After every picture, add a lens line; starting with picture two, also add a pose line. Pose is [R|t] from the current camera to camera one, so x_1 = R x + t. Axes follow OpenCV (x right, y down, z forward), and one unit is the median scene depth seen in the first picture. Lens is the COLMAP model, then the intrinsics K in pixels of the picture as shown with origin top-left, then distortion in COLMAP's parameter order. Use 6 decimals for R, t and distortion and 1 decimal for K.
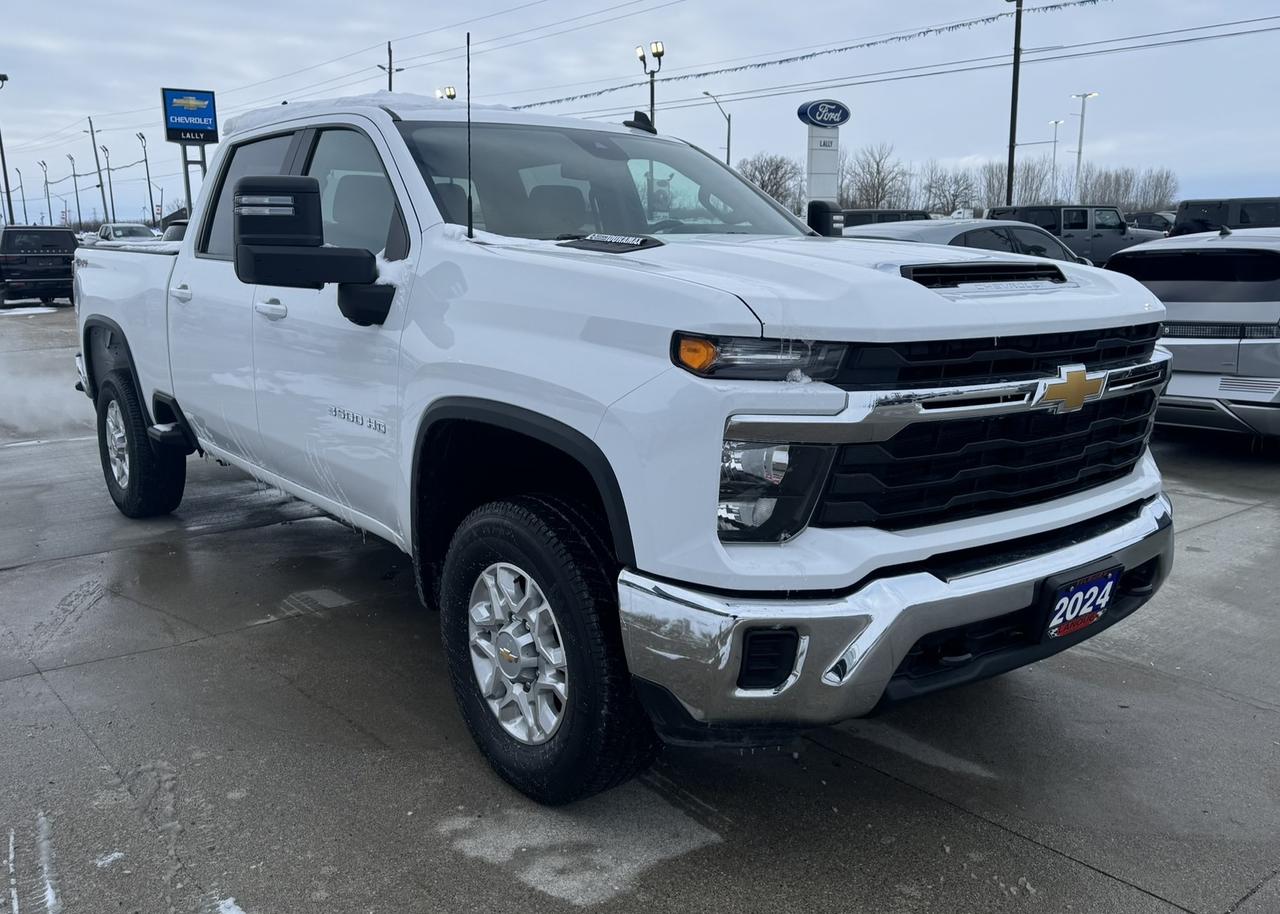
lens RADIAL K [[1068.6, 0, 639.1], [0, 1068.6, 463.7], [0, 0, 1]] dist [0.050558, -0.017361]
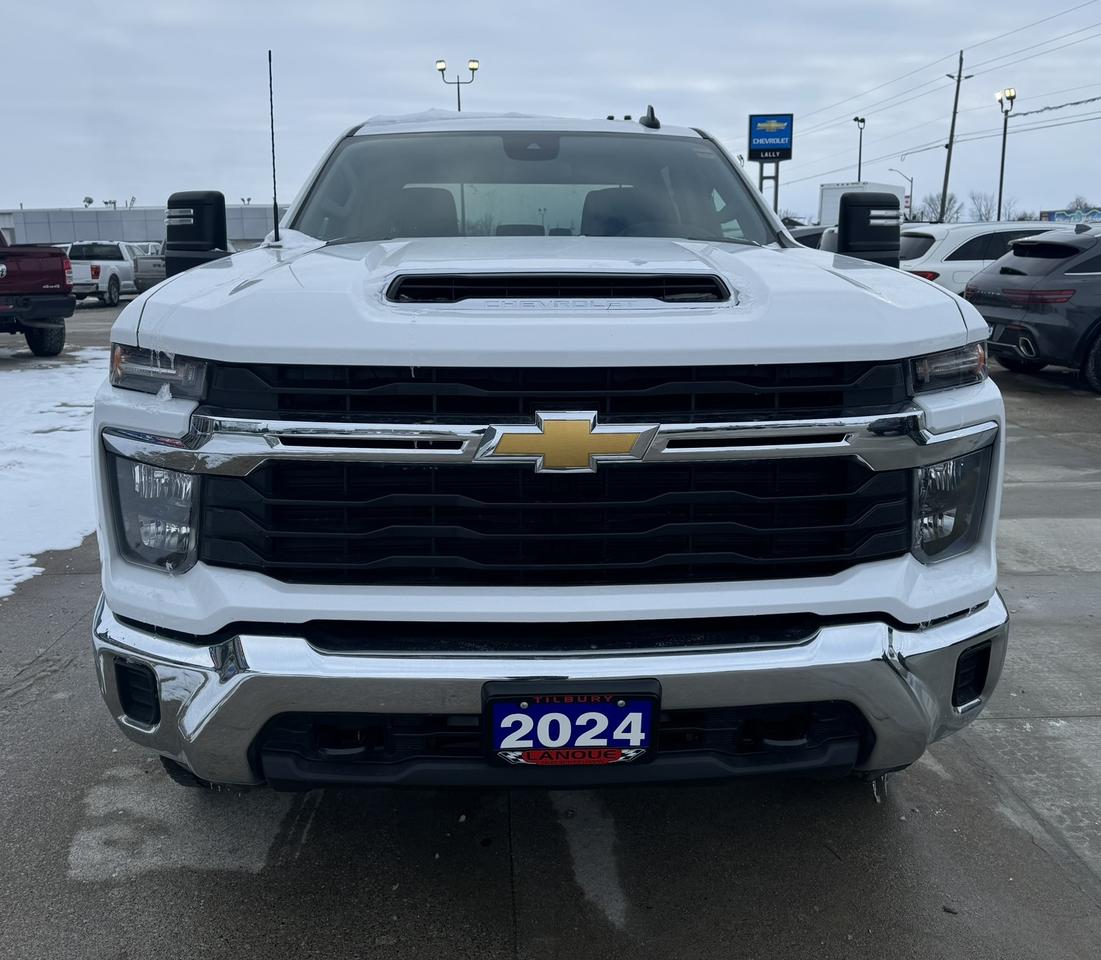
lens RADIAL K [[984.7, 0, 530.7], [0, 984.7, 452.7], [0, 0, 1]] dist [0.033688, -0.052788]
pose [[0.812153, 0.117481, -0.571494, 0.745574], [-0.115904, 0.992482, 0.039310, -0.083750], [0.571816, 0.034313, 0.819664, 0.410254]]
